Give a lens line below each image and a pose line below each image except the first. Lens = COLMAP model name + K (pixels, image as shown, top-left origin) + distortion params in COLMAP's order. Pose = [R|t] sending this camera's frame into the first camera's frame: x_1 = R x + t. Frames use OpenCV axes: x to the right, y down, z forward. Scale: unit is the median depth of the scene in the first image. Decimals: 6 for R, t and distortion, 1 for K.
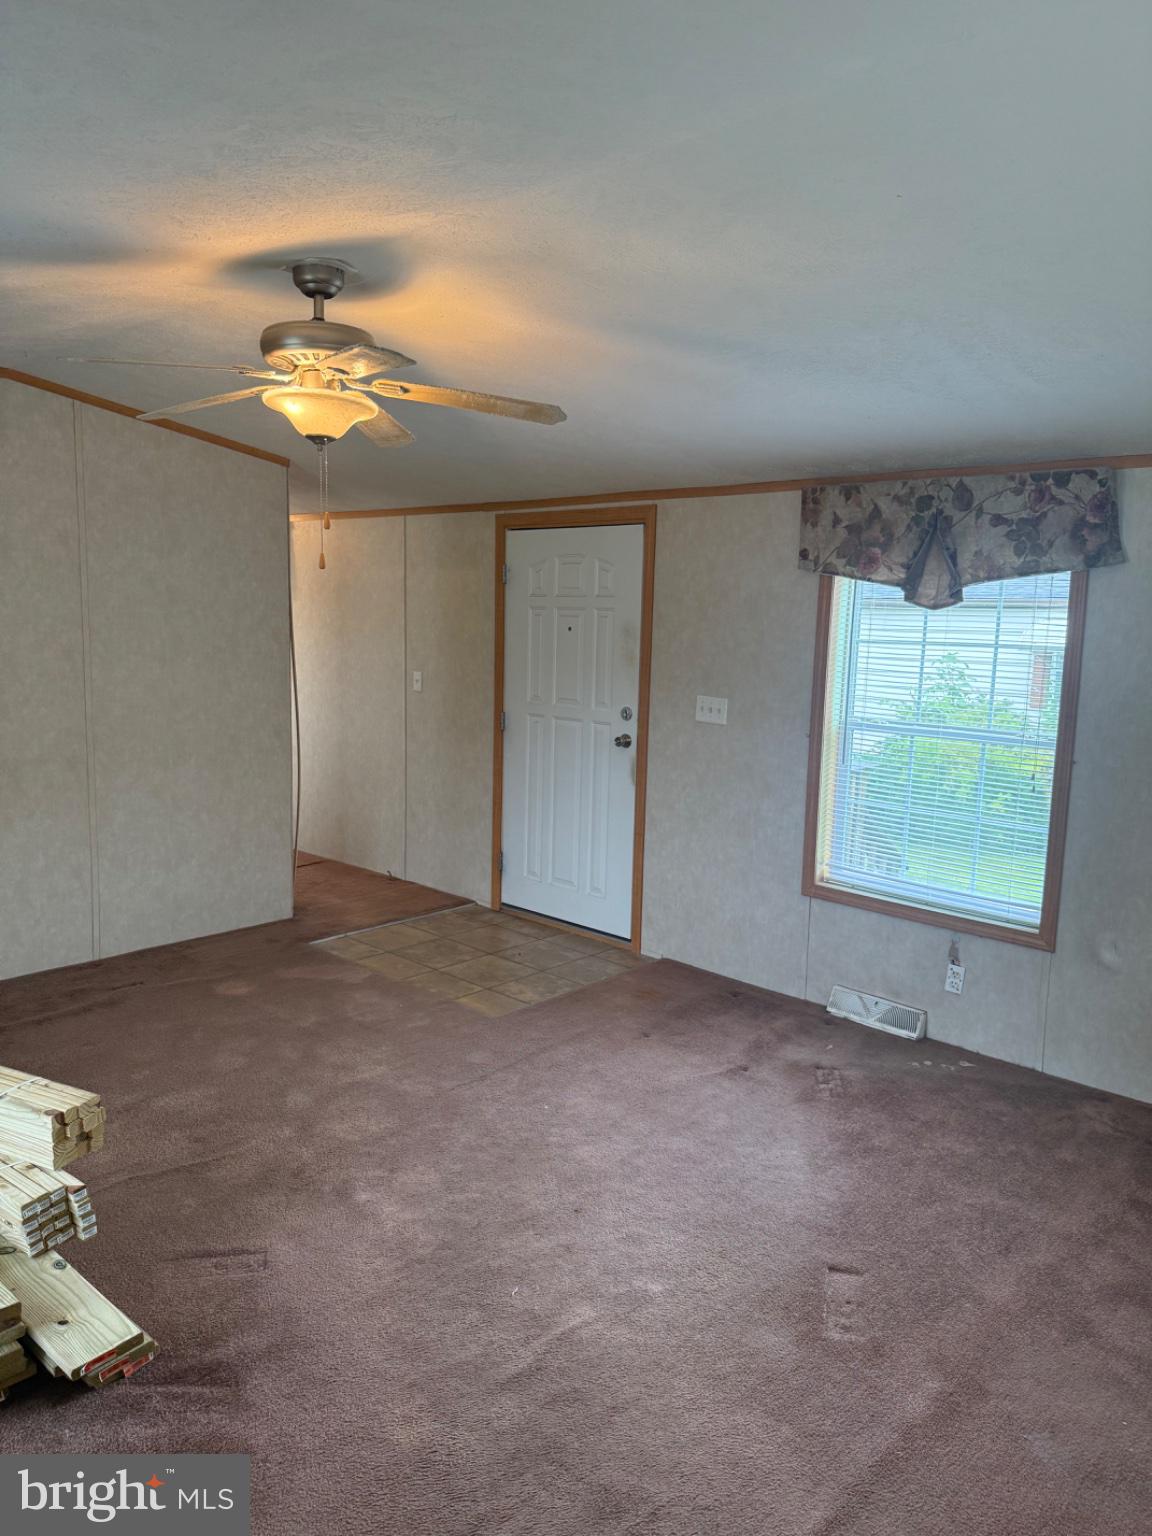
lens RADIAL K [[1069.4, 0, 578.0], [0, 1069.4, 775.5], [0, 0, 1]] dist [0.058035, -0.097565]
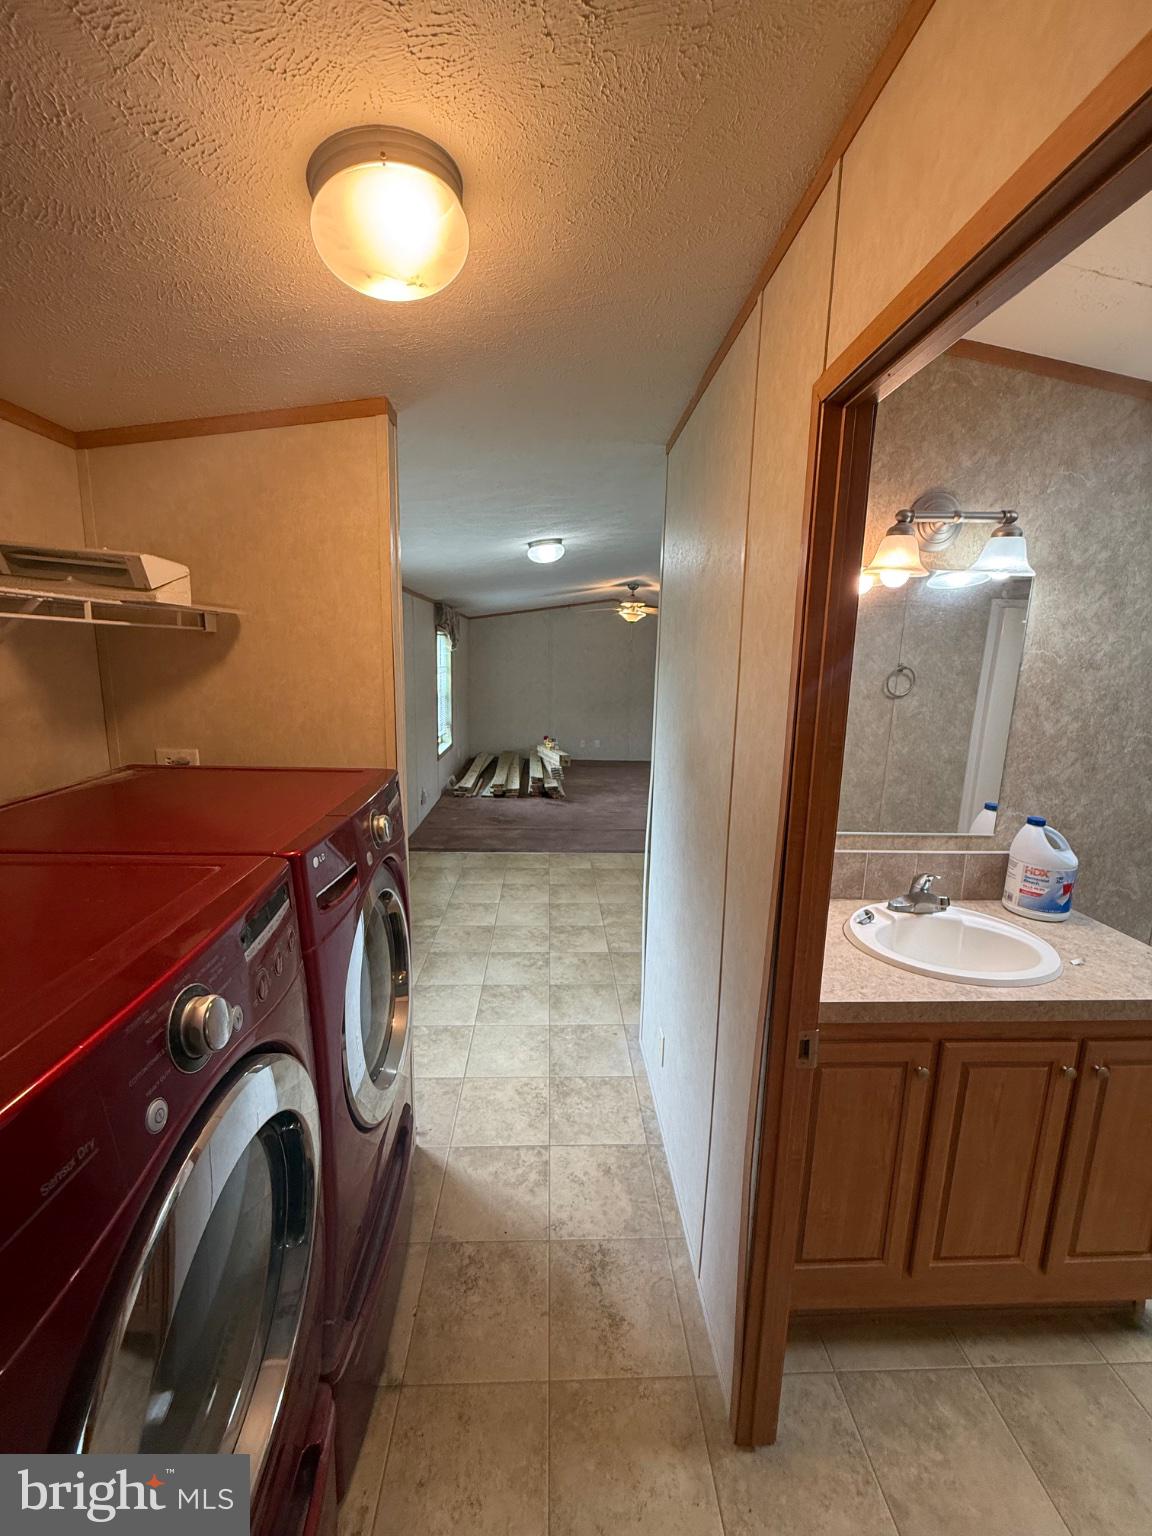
lens RADIAL K [[612.8, 0, 576.6], [0, 612.8, 764.3], [0, 0, 1]] dist [0.000740, 0.000323]
pose [[0.714675, 0.113510, -0.690185, 0.997900], [-0.109179, 0.992753, 0.050219, 0.118950], [0.690883, 0.039464, 0.721888, -0.674162]]
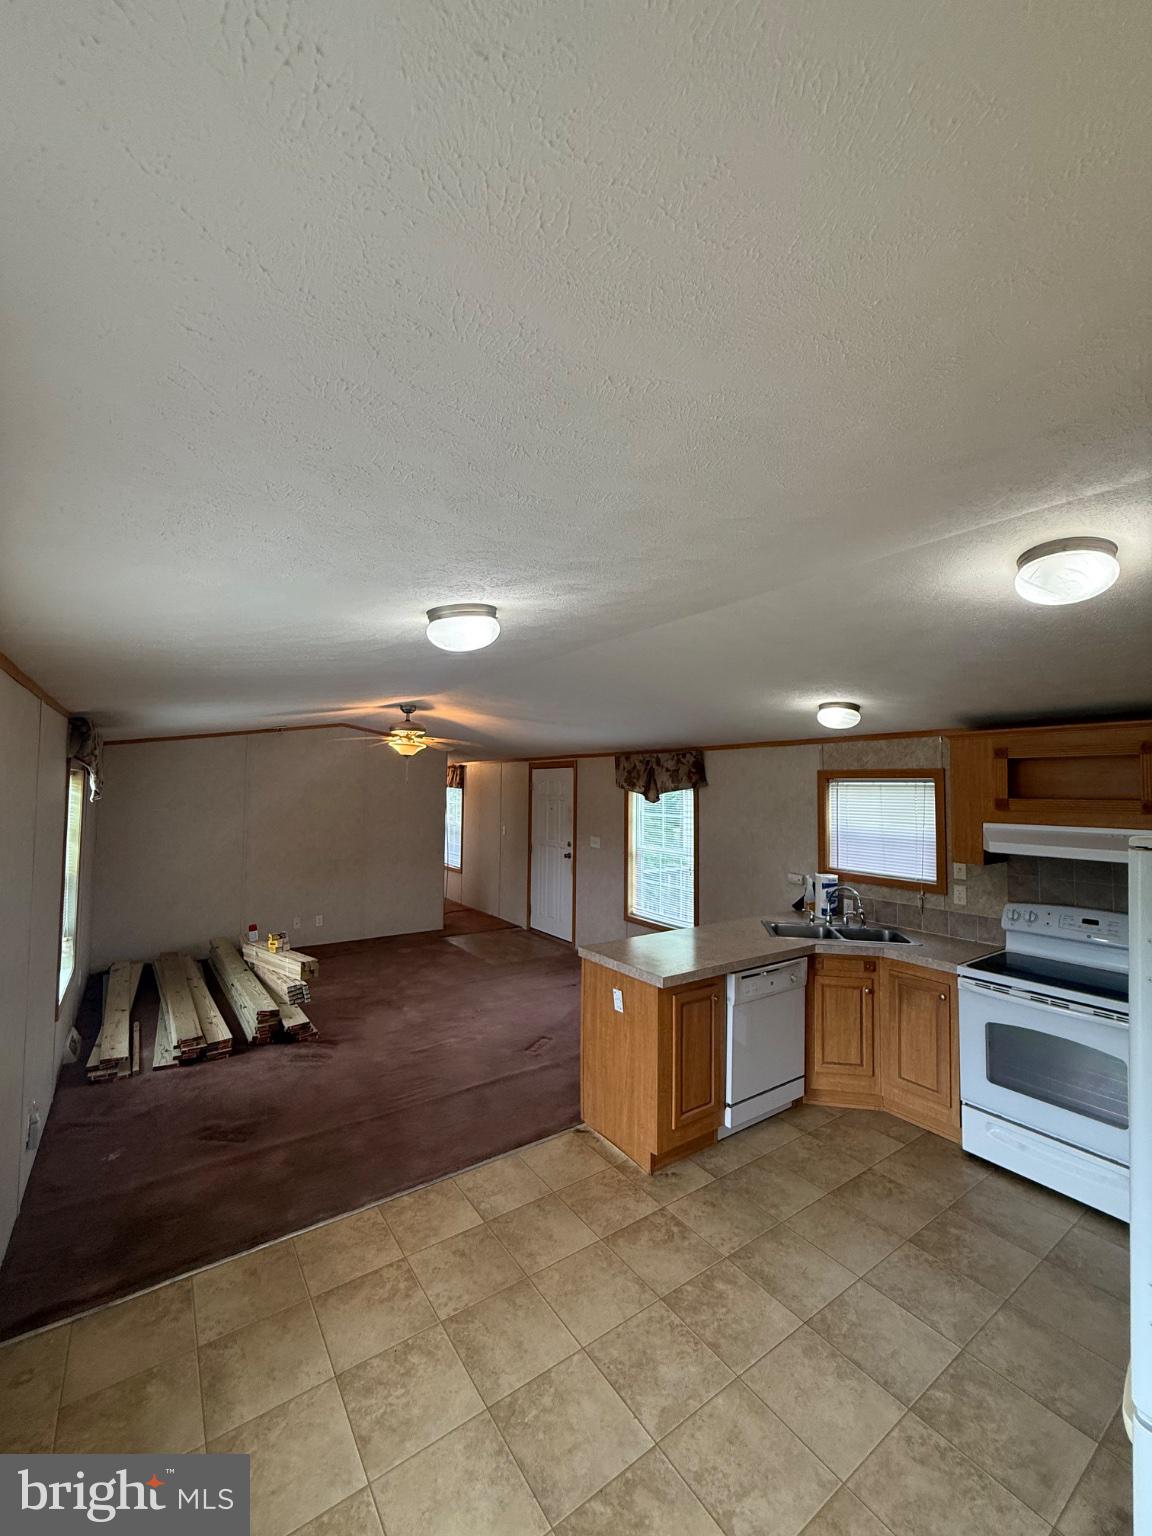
lens RADIAL K [[612.8, 0, 576.6], [0, 612.8, 764.3], [0, 0, 1]] dist [0.000740, 0.000323]
pose [[0.978351, -0.023331, -0.205632, 0.445448], [-0.016532, 0.981639, -0.190032, 0.035350], [0.206290, 0.189317, 0.960002, -0.451845]]
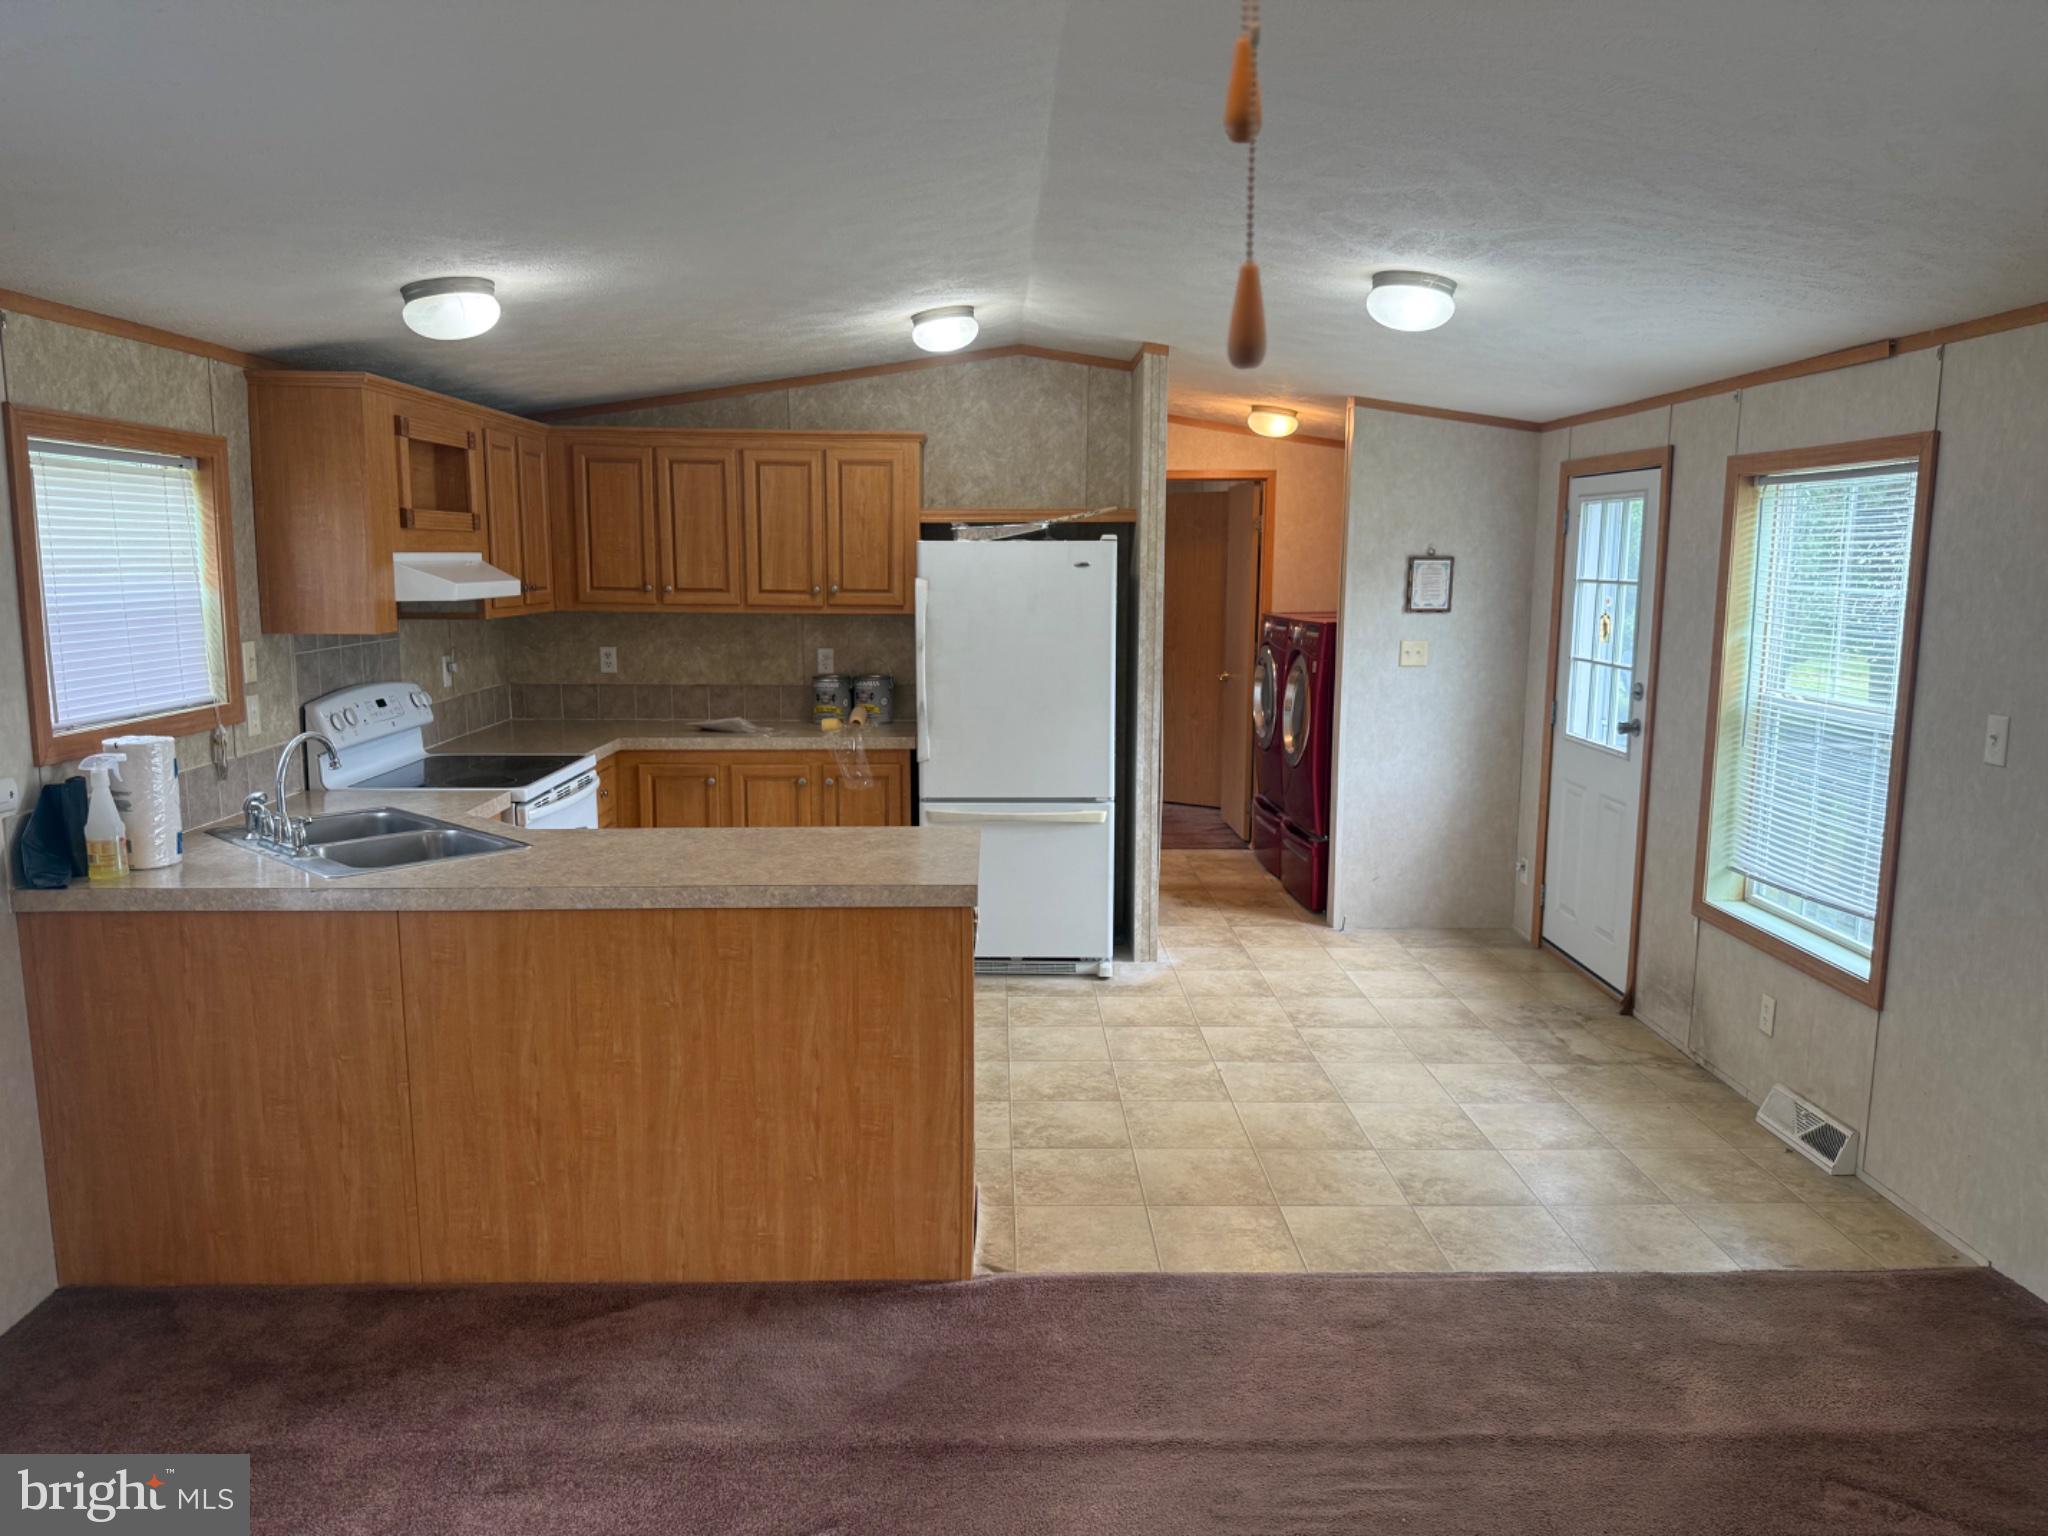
lens RADIAL K [[1425.9, 0, 1018.7], [0, 1425.9, 772.0], [0, 0, 1]] dist [0.058035, -0.097565]
pose [[-0.696322, -0.132874, 0.705323, -0.274845], [0.088459, 0.959333, 0.268057, -0.140064], [-0.712257, 0.249046, -0.656251, 0.864775]]
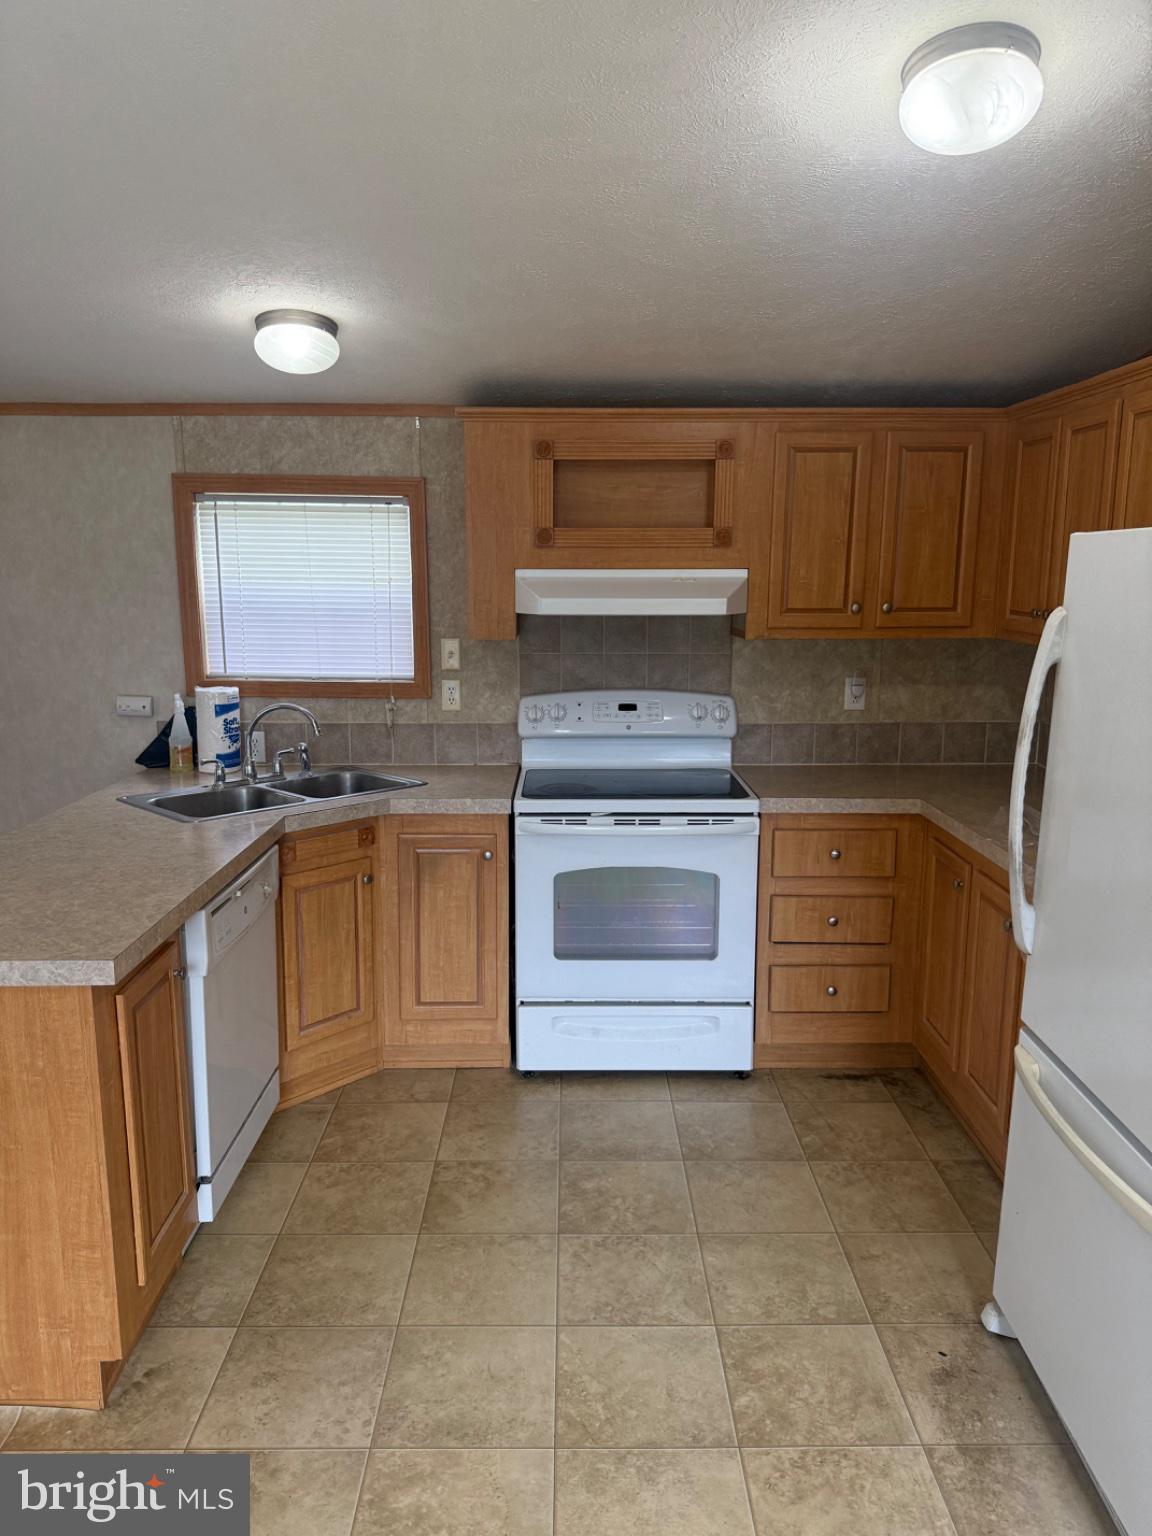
lens RADIAL K [[1084.6, 0, 578.8], [0, 1084.6, 767.4], [0, 0, 1]] dist [0.075203, -0.102489]
pose [[0.721605, -0.143885, 0.677188, 0.222326], [0.117358, 0.989430, 0.085173, 0.038463], [-0.682285, 0.018012, 0.730864, -0.216664]]
